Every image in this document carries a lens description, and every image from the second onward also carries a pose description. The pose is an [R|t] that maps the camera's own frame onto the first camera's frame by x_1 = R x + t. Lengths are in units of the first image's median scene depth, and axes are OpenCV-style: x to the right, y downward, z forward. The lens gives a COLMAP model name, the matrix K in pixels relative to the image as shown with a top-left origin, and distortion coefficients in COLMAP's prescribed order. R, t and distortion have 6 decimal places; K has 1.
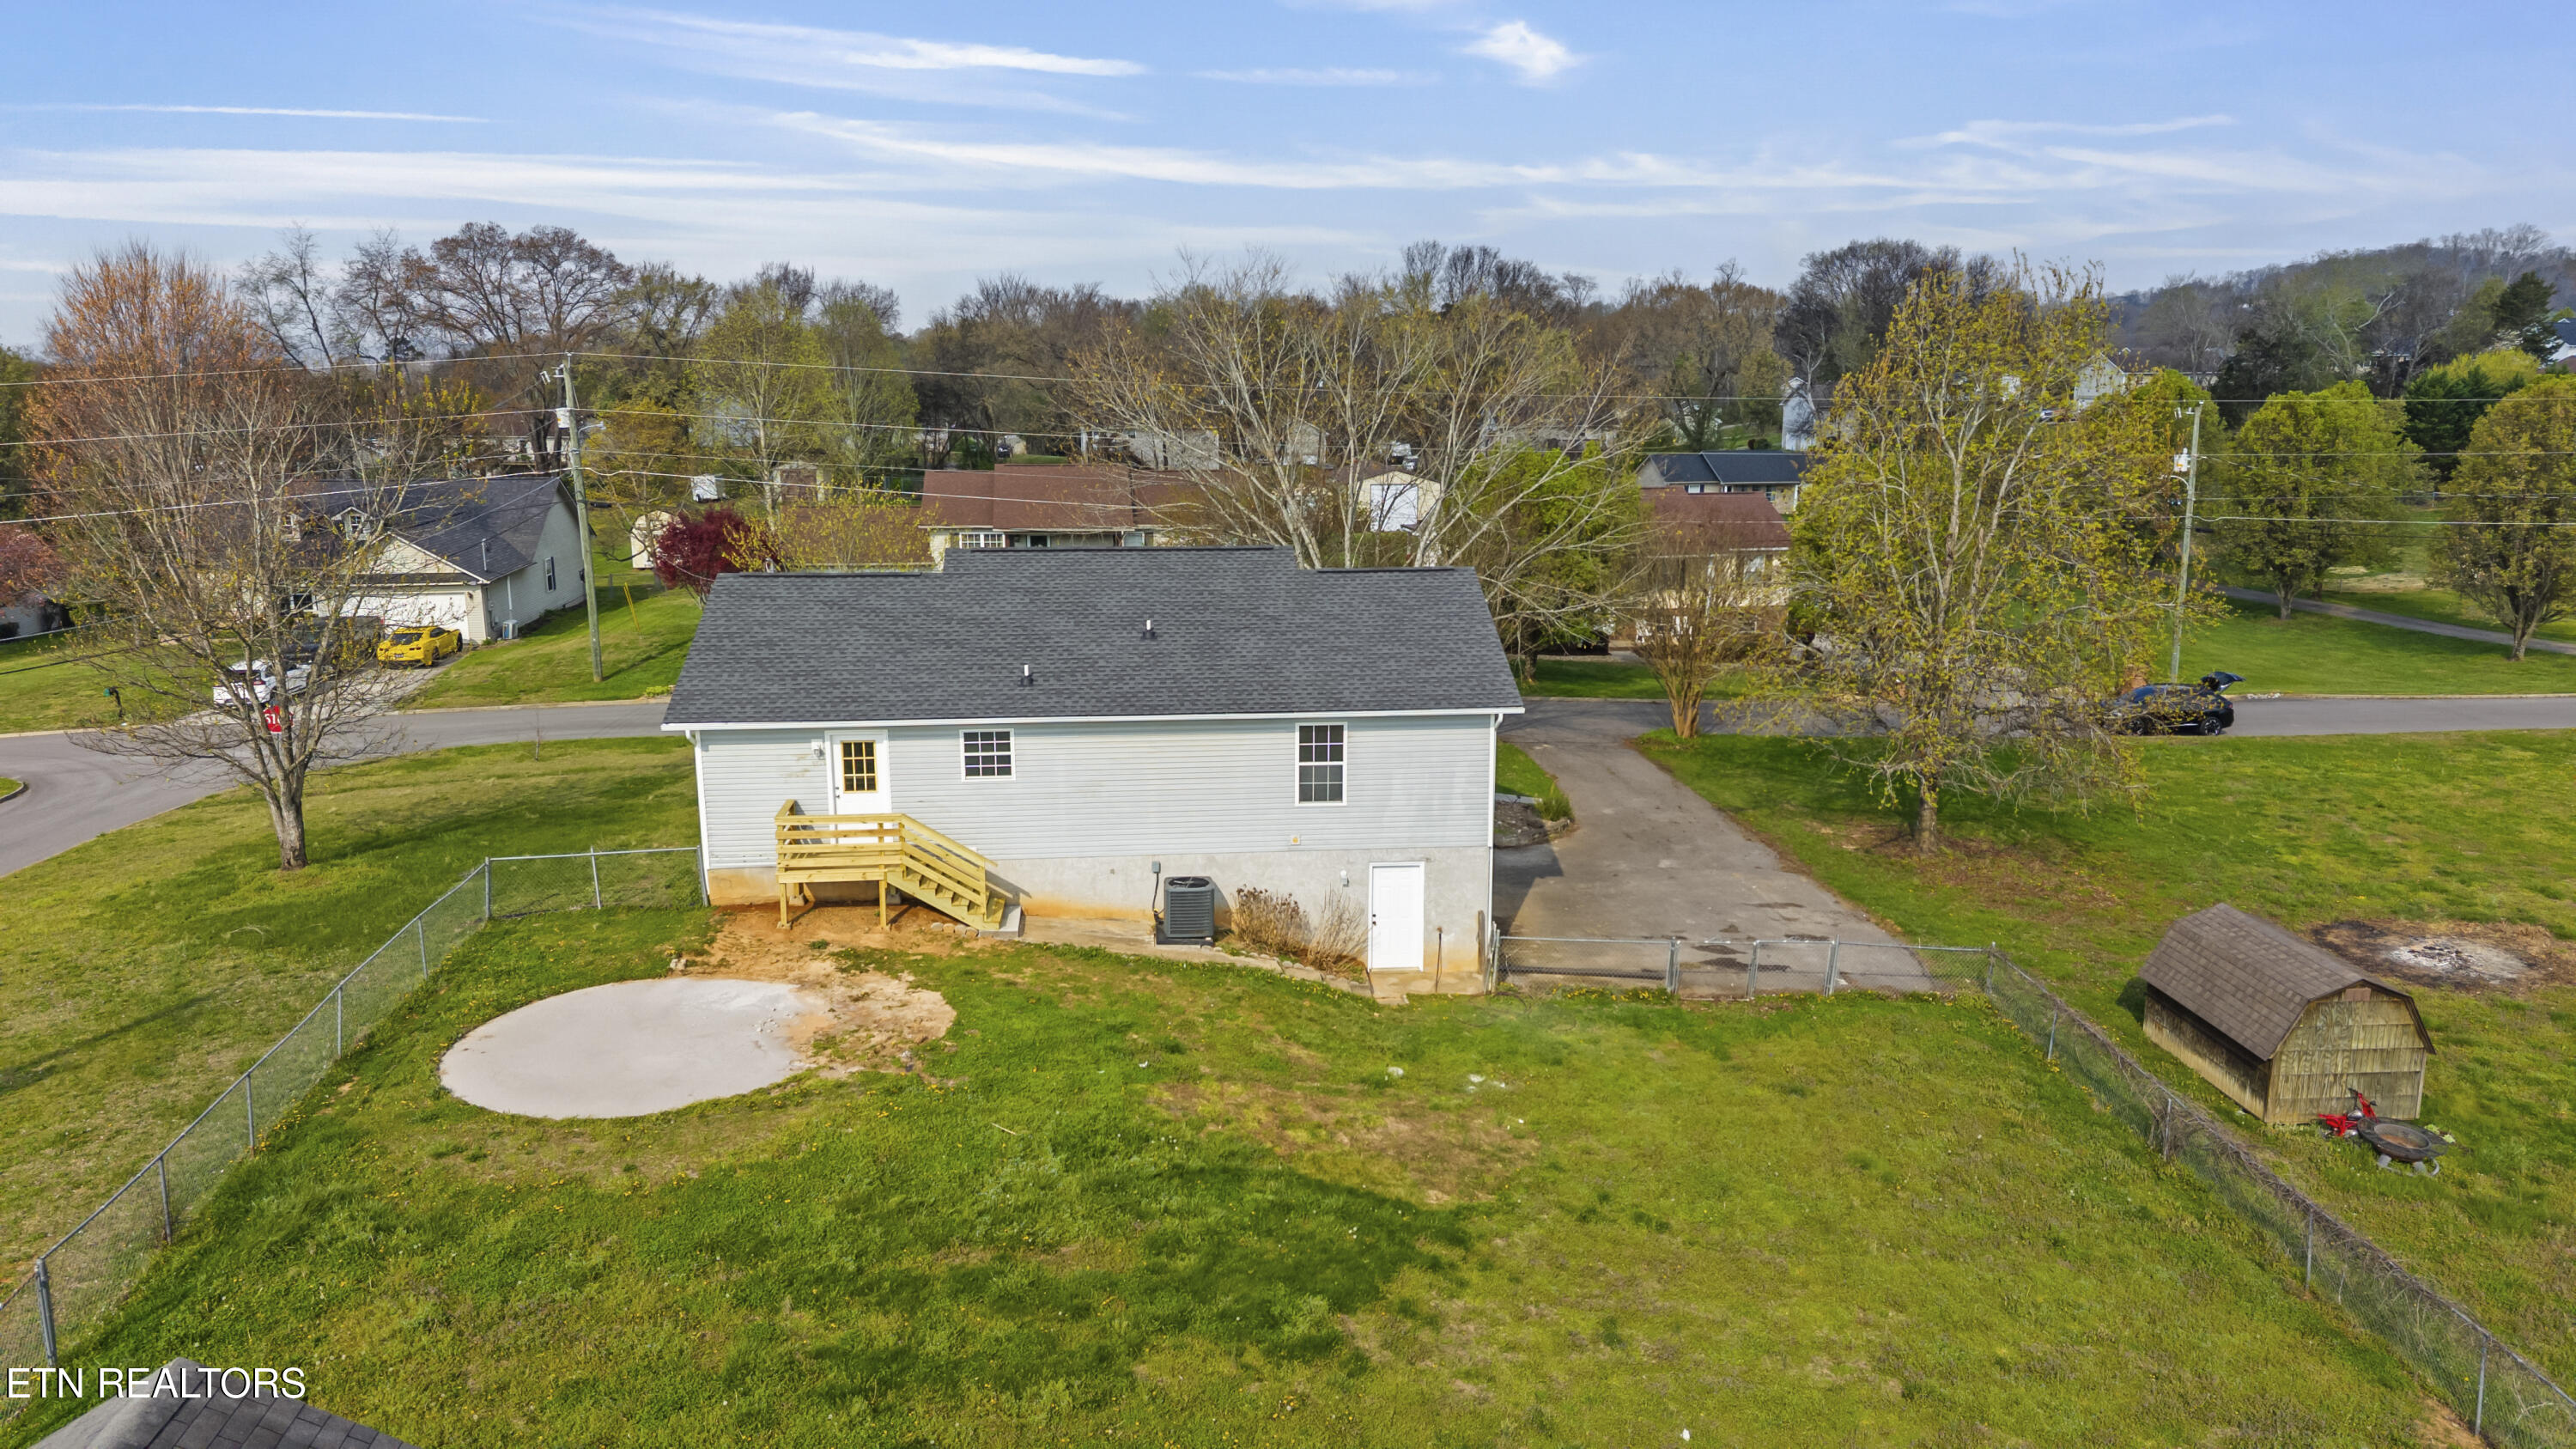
lens RADIAL K [[1722.9, 0, 1296.7], [0, 1722.9, 722.4], [0, 0, 1]] dist [0.000869, -0.005772]
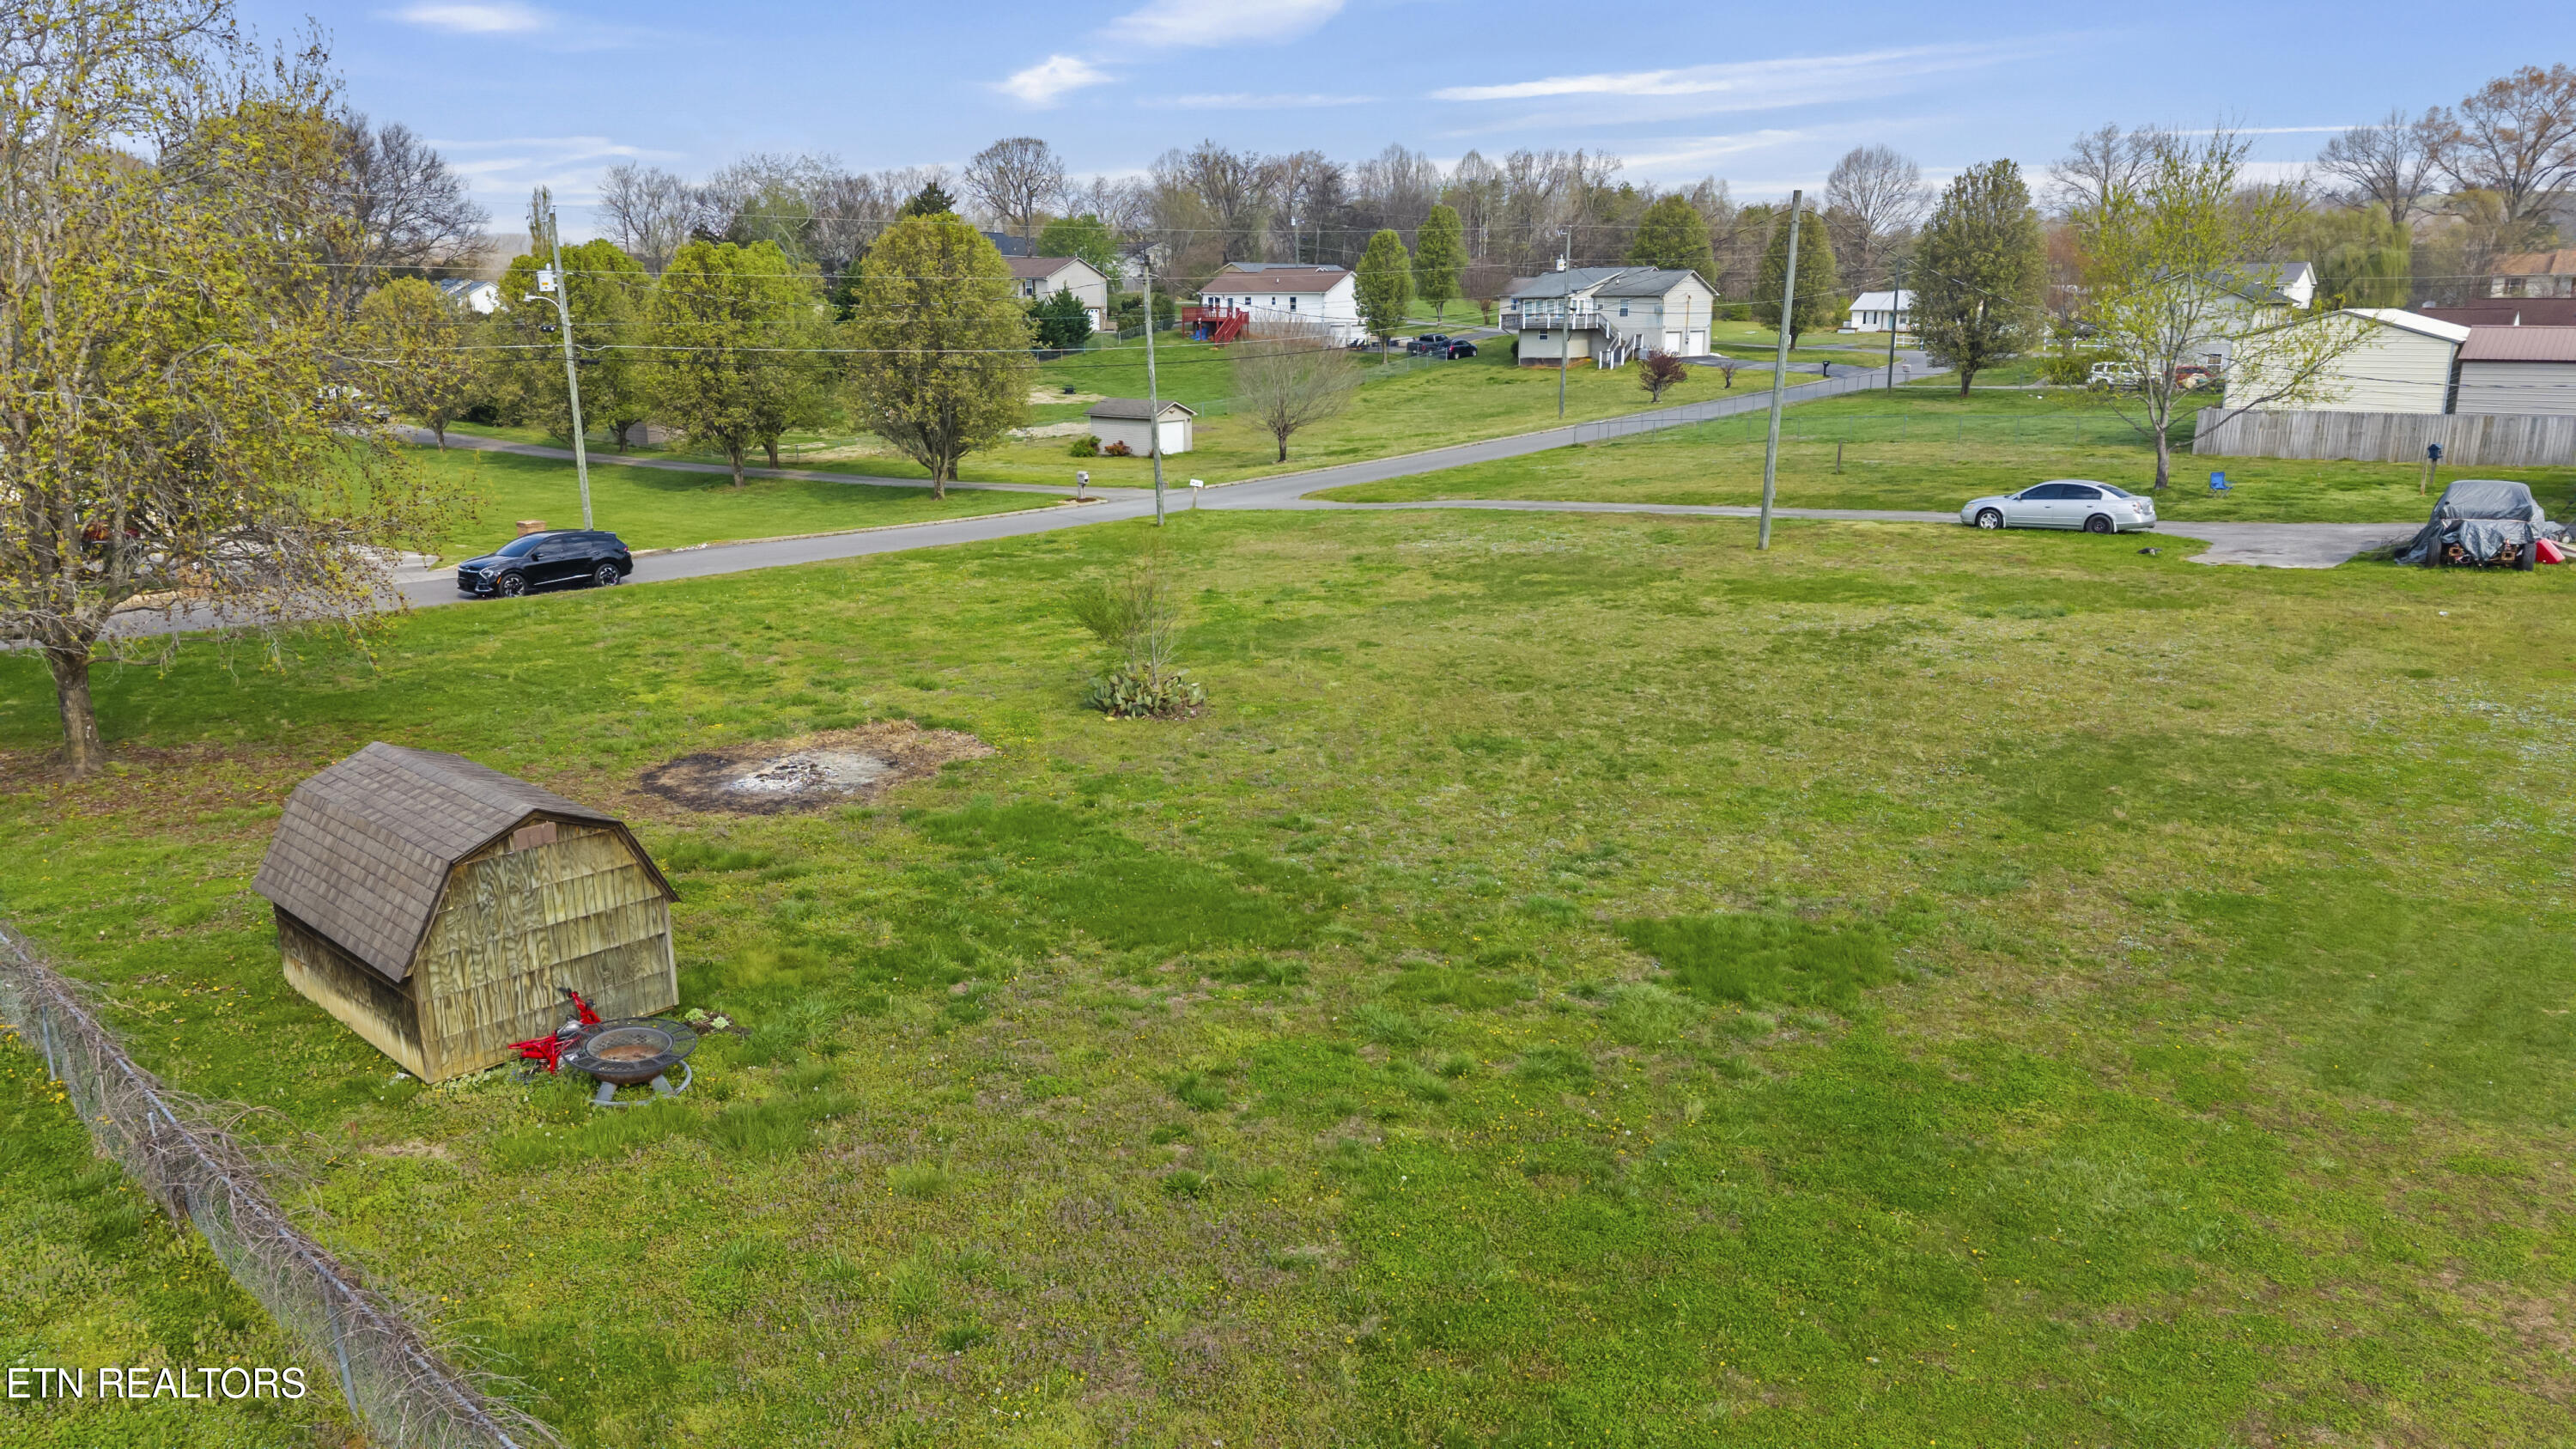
lens RADIAL K [[1722.9, 0, 1296.7], [0, 1722.9, 722.4], [0, 0, 1]] dist [0.000869, -0.005772]
pose [[0.704155, -0.165544, 0.690479, 0.275176], [0.145309, 0.985458, 0.088079, 0.073013], [-0.695019, 0.038311, 0.717970, 0.263592]]
